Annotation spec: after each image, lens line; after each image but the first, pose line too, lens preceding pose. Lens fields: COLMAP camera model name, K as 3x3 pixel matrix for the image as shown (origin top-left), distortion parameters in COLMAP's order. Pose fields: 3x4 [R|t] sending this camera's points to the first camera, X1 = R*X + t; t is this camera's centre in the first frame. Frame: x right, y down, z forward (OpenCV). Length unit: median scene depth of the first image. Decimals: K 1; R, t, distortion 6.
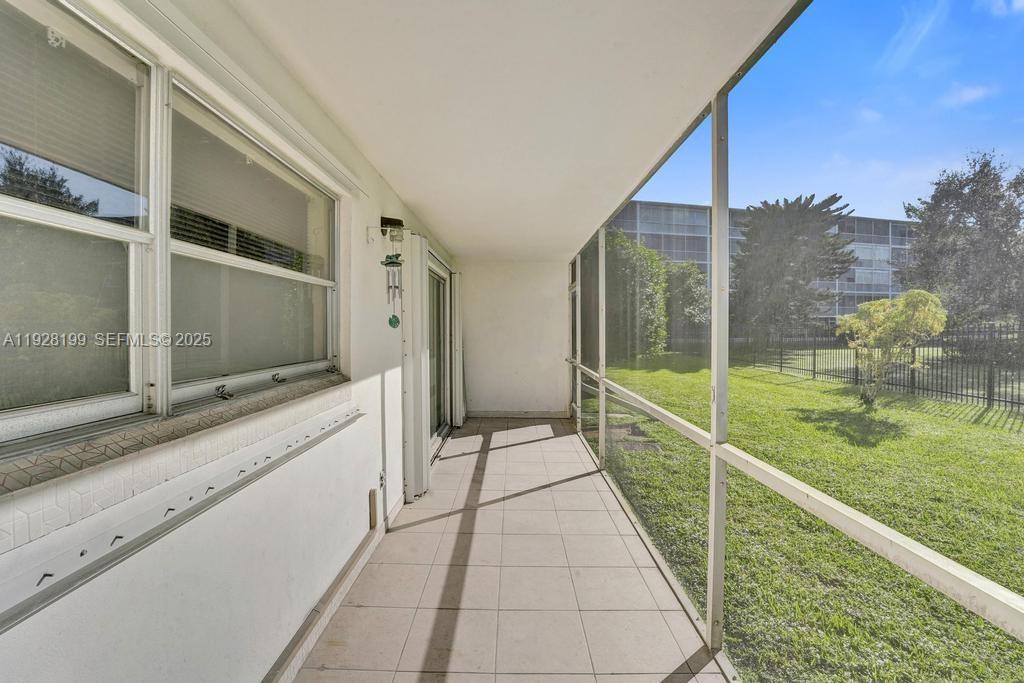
lens RADIAL K [[444.4, 0, 512.6], [0, 444.4, 337.2], [0, 0, 1]] dist [-0.028583, 0.004646]
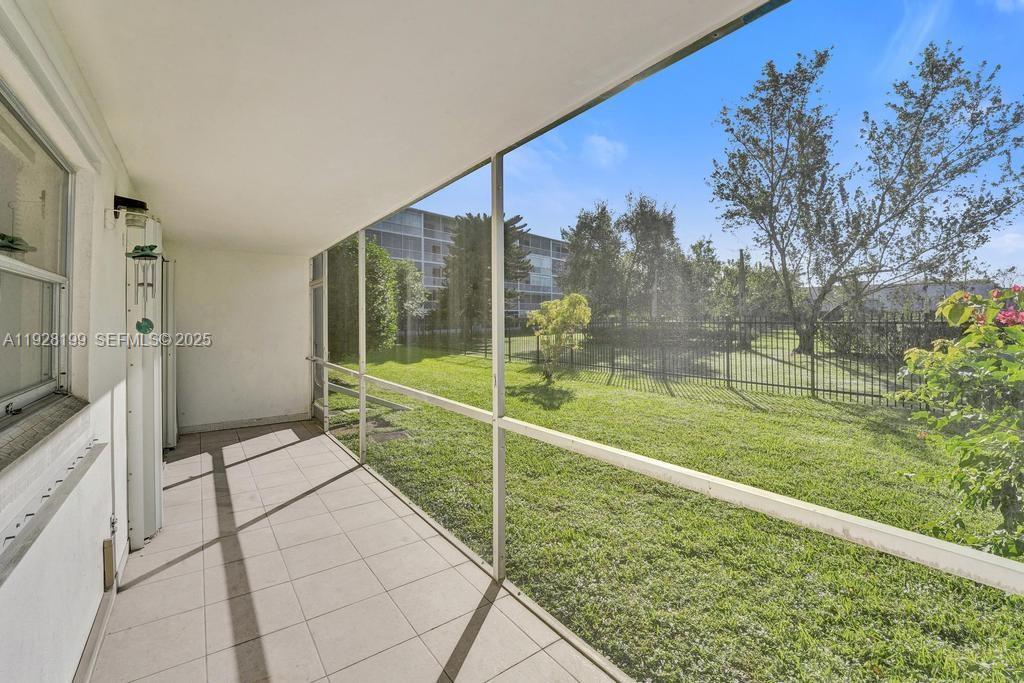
lens RADIAL K [[437.3, 0, 514.1], [0, 437.3, 313.8], [0, 0, 1]] dist [-0.019973, 0.000009]
pose [[0.806072, -0.000439, 0.591817, -0.110634], [0.021909, 0.999336, -0.029099, -0.011340], [-0.591411, 0.036422, 0.805547, -0.033231]]
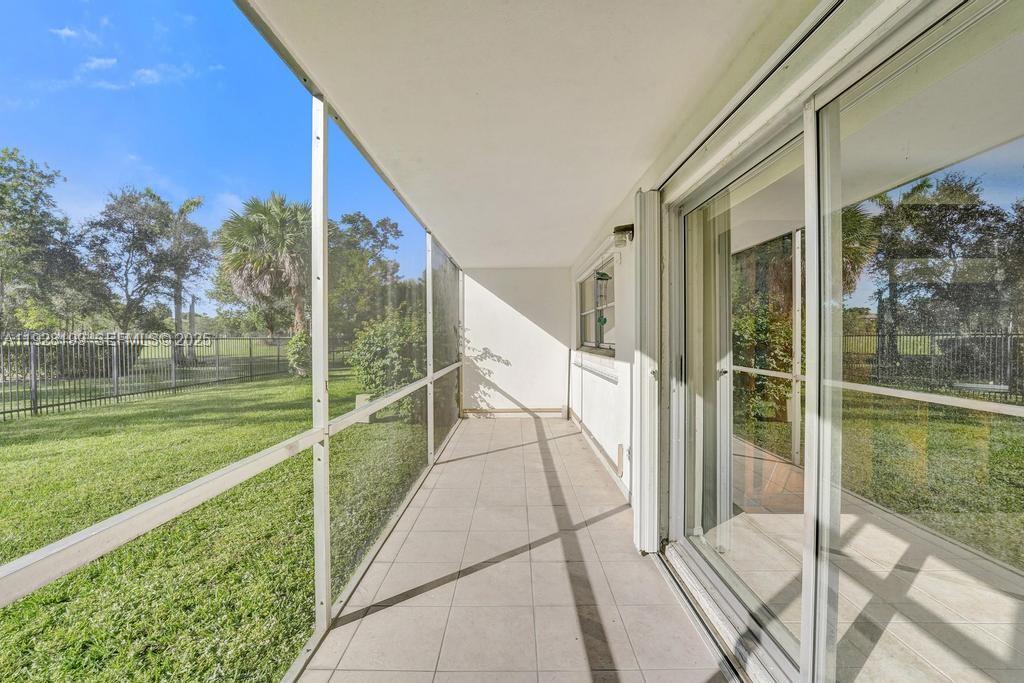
lens RADIAL K [[420.4, 0, 500.9], [0, 420.4, 340.7], [0, 0, 1]] dist [-0.023751, 0.000216]
pose [[-0.999257, 0.004459, 0.038273, 0.000410], [0.005710, 0.999450, 0.032655, -0.009652], [-0.038107, 0.032849, -0.998734, 1.384064]]
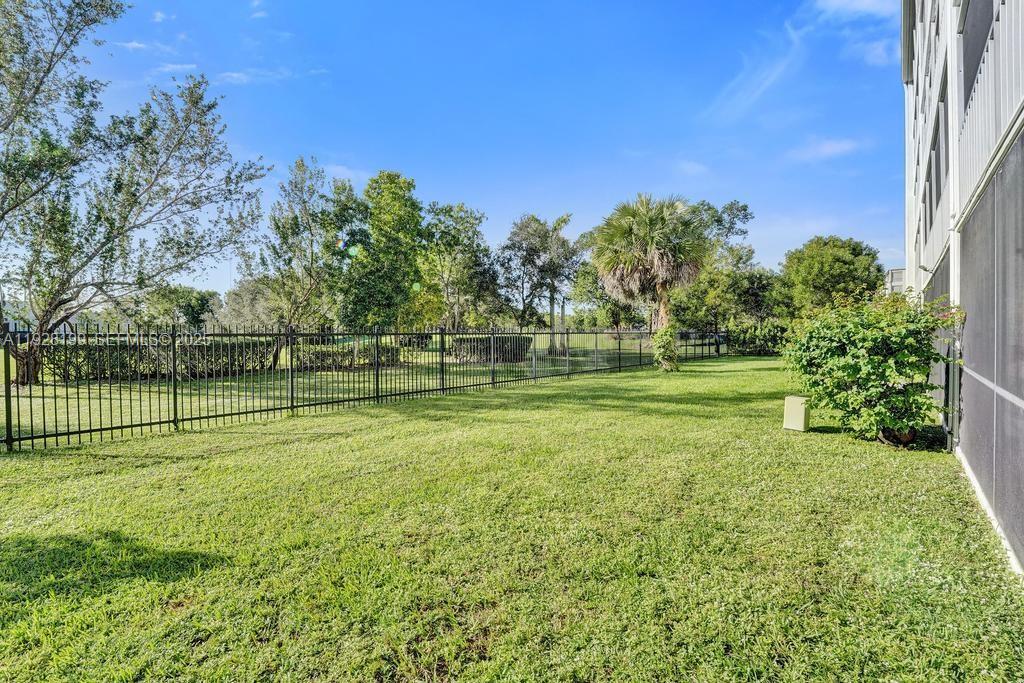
lens RADIAL K [[414.5, 0, 506.3], [0, 414.5, 340.2], [0, 0, 1]] dist [-0.022559, 0.000499]
pose [[-0.716707, -0.006024, 0.697348, 0.318201], [0.023845, 0.999166, 0.033137, -0.008696], [-0.696966, 0.040378, -0.715966, 1.423601]]
